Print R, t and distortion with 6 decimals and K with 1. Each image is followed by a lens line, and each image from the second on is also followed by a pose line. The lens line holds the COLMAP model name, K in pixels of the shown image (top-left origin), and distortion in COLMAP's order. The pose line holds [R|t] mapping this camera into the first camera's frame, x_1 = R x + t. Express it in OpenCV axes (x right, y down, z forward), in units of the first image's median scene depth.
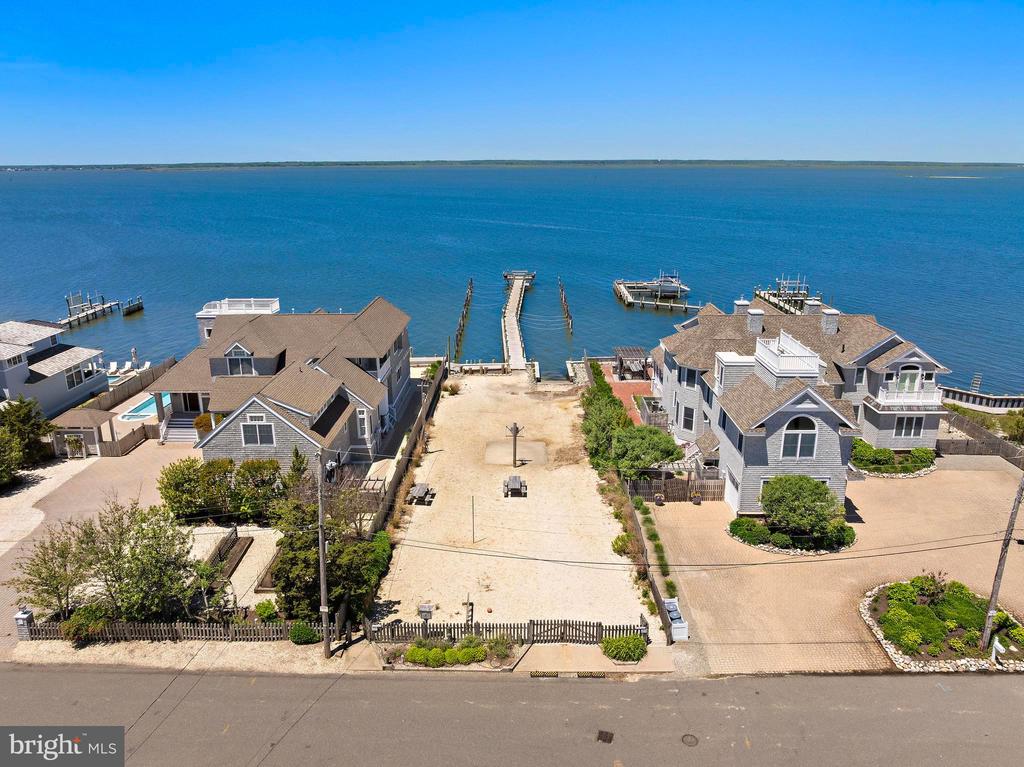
lens RADIAL K [[737.3, 0, 512.0], [0, 737.3, 383.5], [0, 0, 1]] dist [-0.034507, -0.001767]
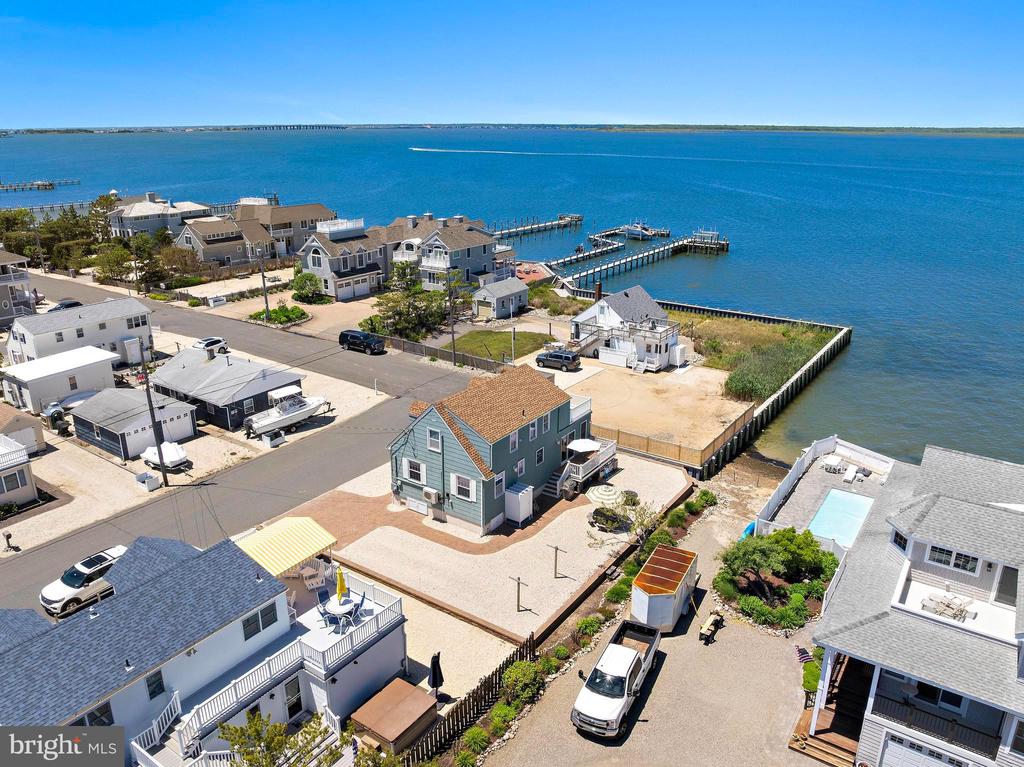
lens RADIAL K [[746.5, 0, 512.0], [0, 746.5, 383.5], [0, 0, 1]] dist [-0.024708, -0.002354]
pose [[0.829541, 0.188482, -0.525677, 1.789130], [-0.166195, 0.981993, 0.089831, 0.119845], [0.533143, 0.012847, 0.845928, -0.531067]]
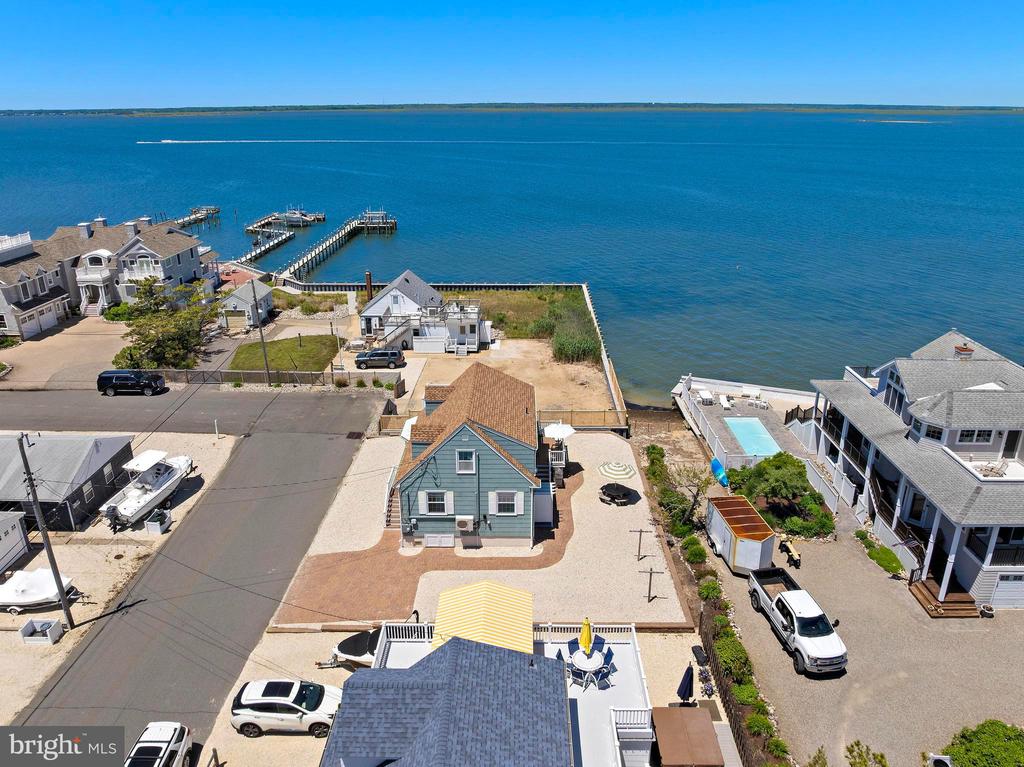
lens RADIAL K [[737.3, 0, 512.0], [0, 737.3, 383.5], [0, 0, 1]] dist [-0.034507, -0.001767]
pose [[0.999992, 0.000983, -0.003817, 1.351774], [-0.000713, 0.997547, 0.070000, 0.141571], [0.003876, -0.069997, 0.997540, -0.597166]]
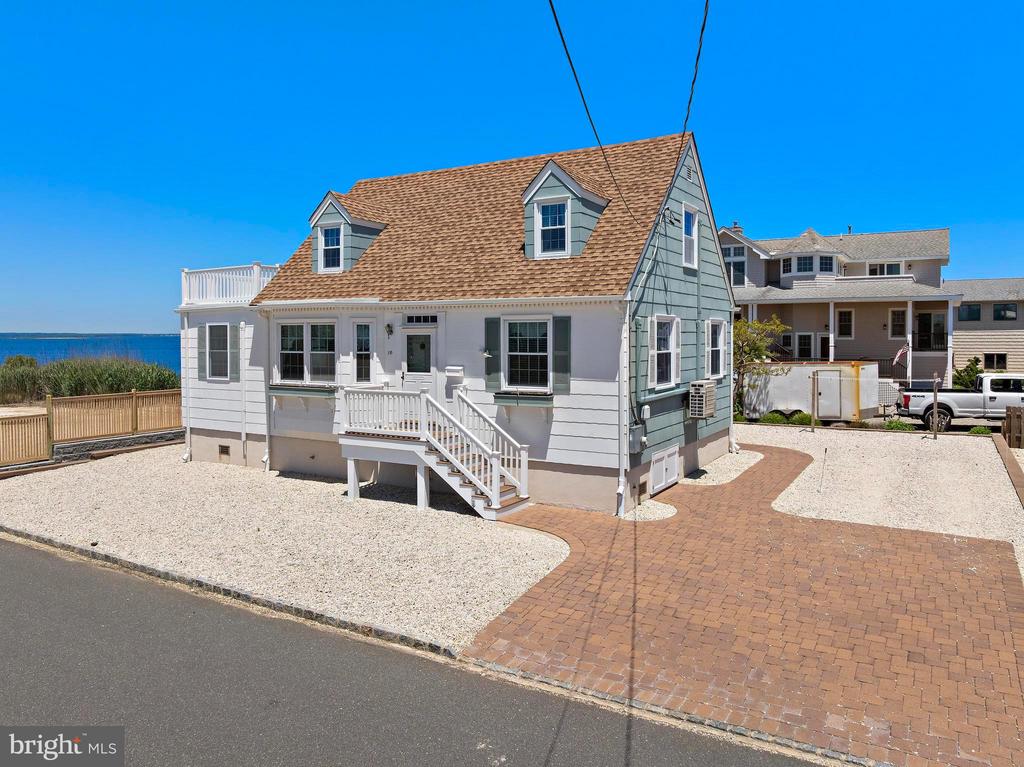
lens RADIAL K [[729.3, 0, 520.9], [0, 729.3, 358.5], [0, 0, 1]] dist [-0.037956, -0.001184]
pose [[0.487832, -0.031134, 0.872382, 1.009933], [0.253493, 0.961352, -0.107443, 0.330735], [-0.835321, 0.273556, 0.476870, 0.040164]]
